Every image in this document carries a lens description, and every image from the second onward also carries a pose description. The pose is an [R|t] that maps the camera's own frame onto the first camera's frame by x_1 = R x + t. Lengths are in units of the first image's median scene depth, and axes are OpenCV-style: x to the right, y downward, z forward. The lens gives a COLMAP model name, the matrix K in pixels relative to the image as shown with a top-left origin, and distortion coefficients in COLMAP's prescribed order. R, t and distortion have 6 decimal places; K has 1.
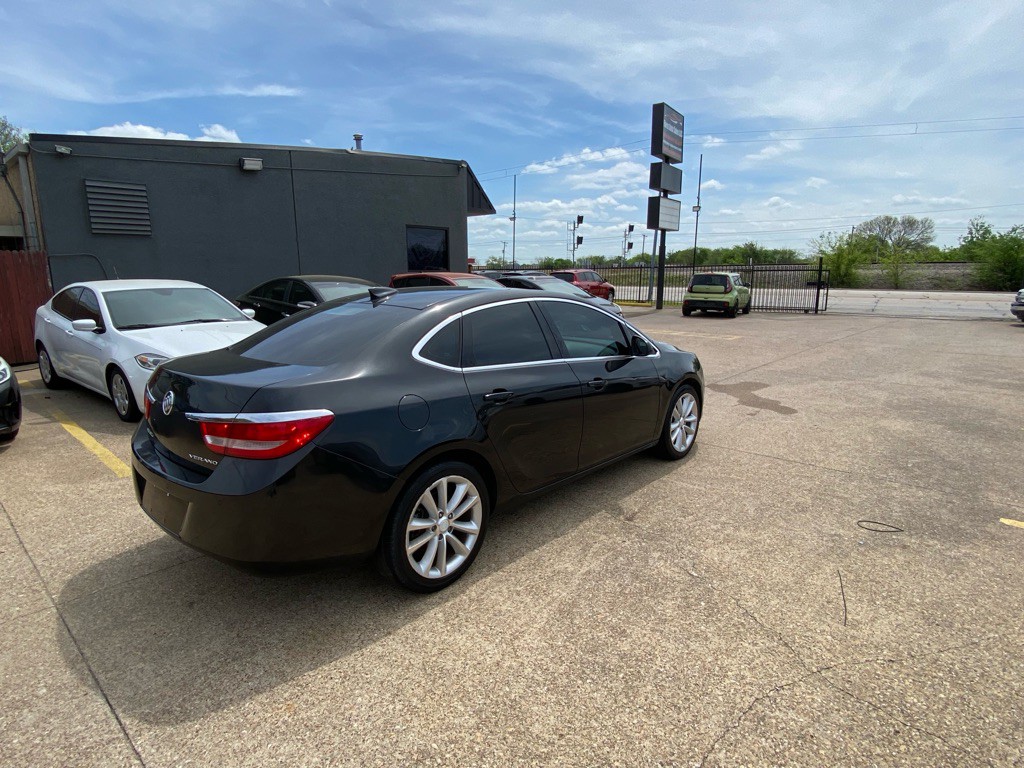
lens RADIAL K [[557.5, 0, 504.7], [0, 557.5, 389.3], [0, 0, 1]] dist [0.019637, -0.021251]
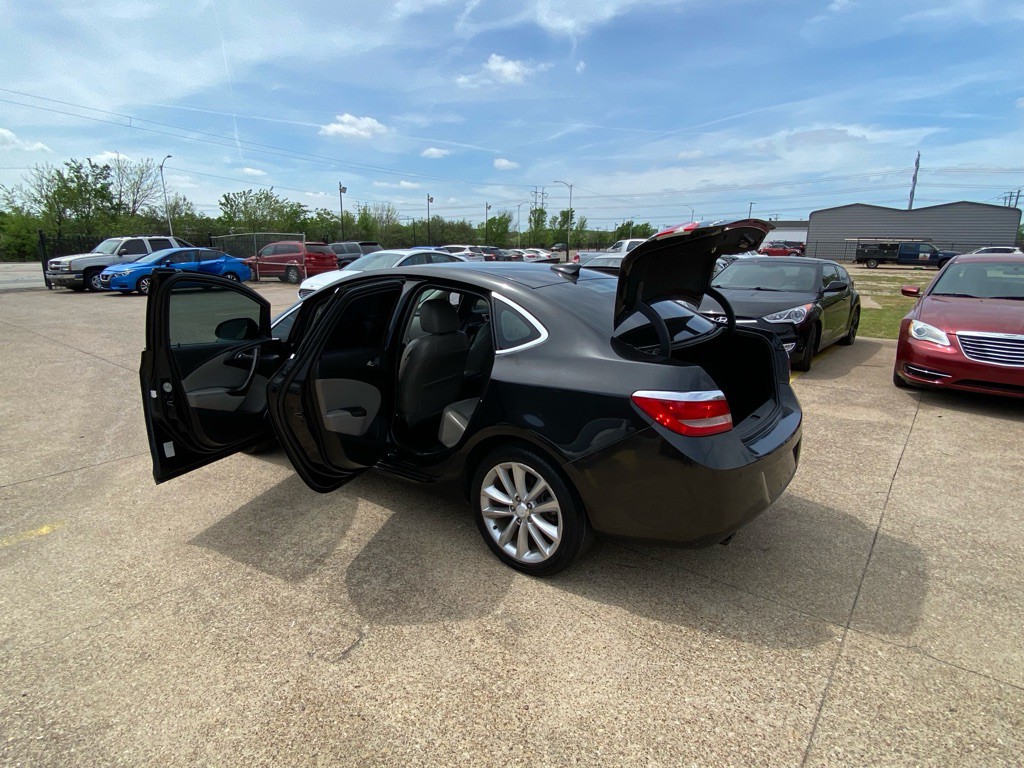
lens RADIAL K [[557.5, 0, 513.2], [0, 557.5, 385.2], [0, 0, 1]] dist [0.019637, -0.021251]
pose [[-0.071661, -0.235800, 0.969156, -0.240649], [0.191820, 0.950258, 0.245386, -0.046864], [-0.978810, 0.203488, -0.022865, 0.228750]]
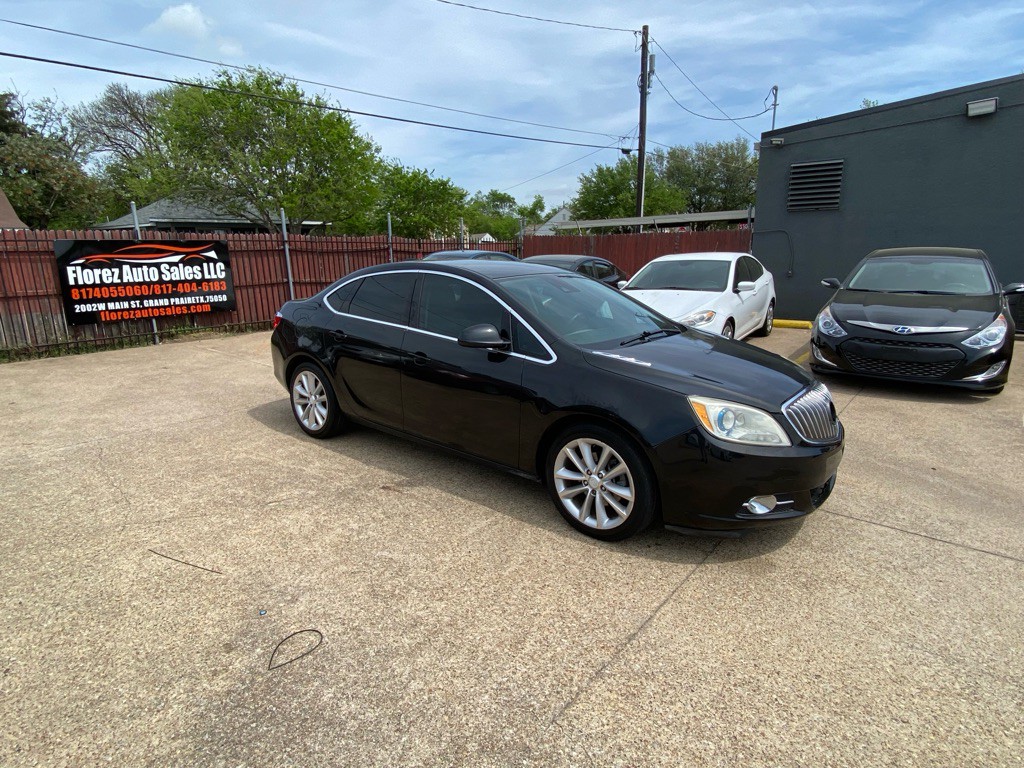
lens RADIAL K [[557.5, 0, 517.5], [0, 557.5, 380.6], [0, 0, 1]] dist [0.019637, -0.021251]
pose [[0.062141, 0.229200, -0.971394, 0.253996], [-0.193908, 0.957502, 0.213518, -0.047927], [0.979050, 0.175093, 0.103944, 0.232314]]
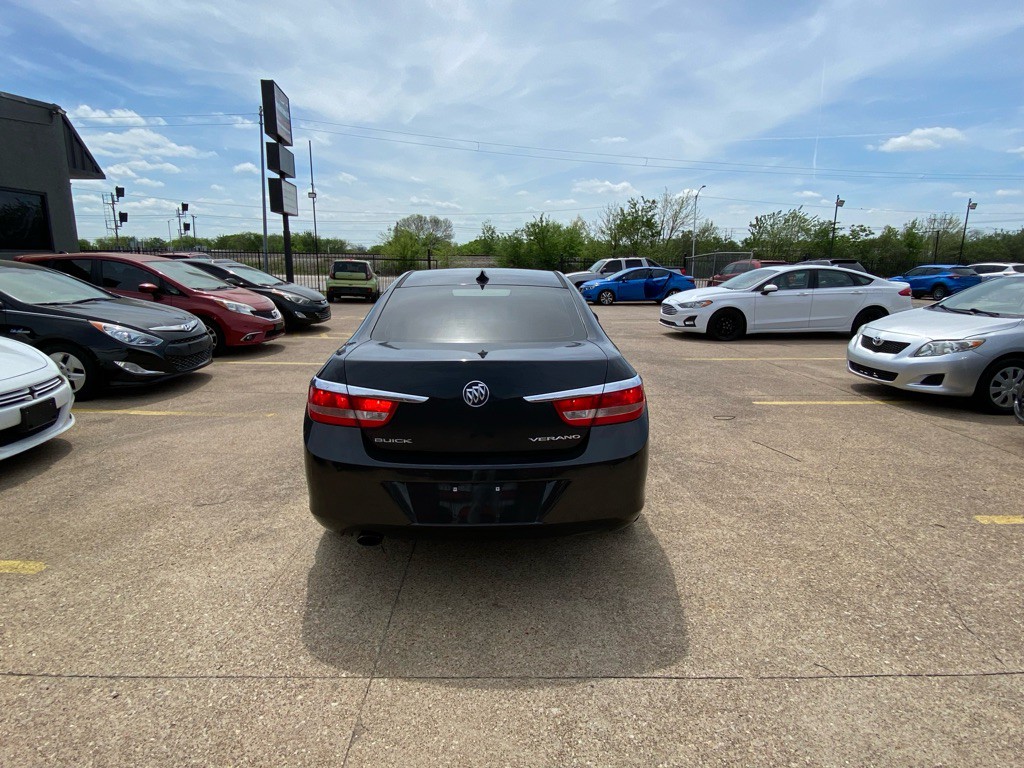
lens RADIAL K [[557.5, 0, 509.5], [0, 557.5, 394.4], [0, 0, 1]] dist [0.019637, -0.021251]
pose [[0.730410, -0.145421, 0.667349, -0.175896], [0.125931, 0.988993, 0.077679, -0.005467], [-0.671300, 0.027302, 0.740683, 0.045131]]
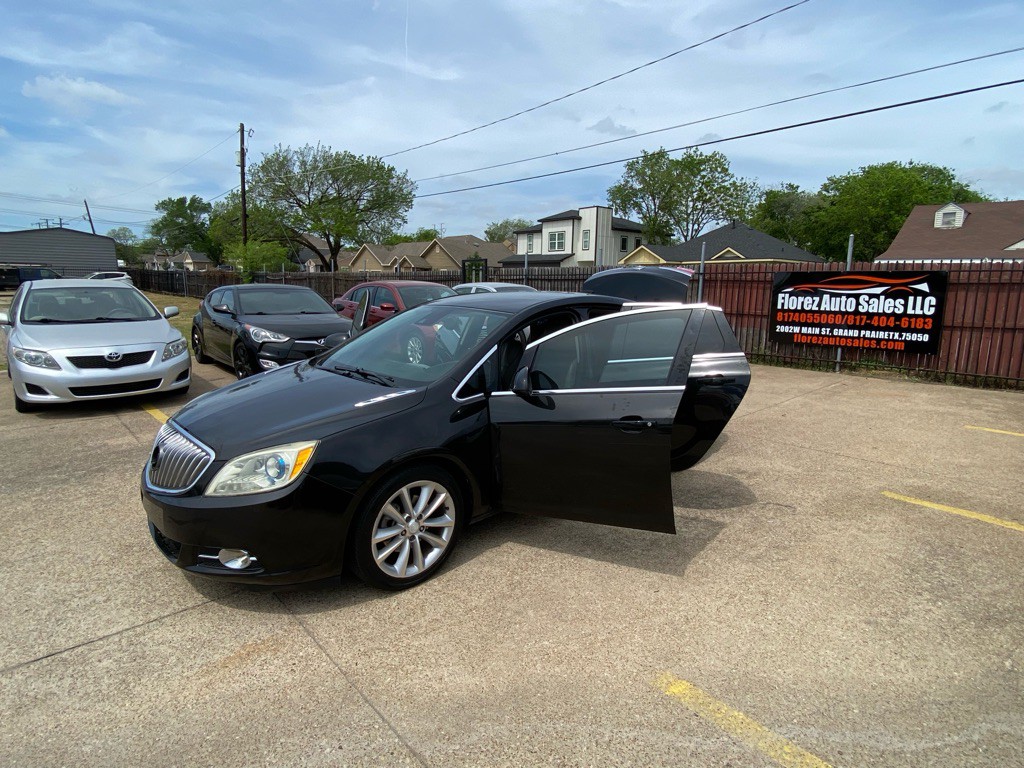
lens RADIAL K [[557.5, 0, 499.1], [0, 557.5, 376.4], [0, 0, 1]] dist [0.019637, -0.021251]
pose [[-0.993915, -0.022053, 0.107921, -0.030799], [0.018835, 0.931298, 0.363770, -0.101177], [-0.108528, 0.363589, -0.925216, 0.486785]]
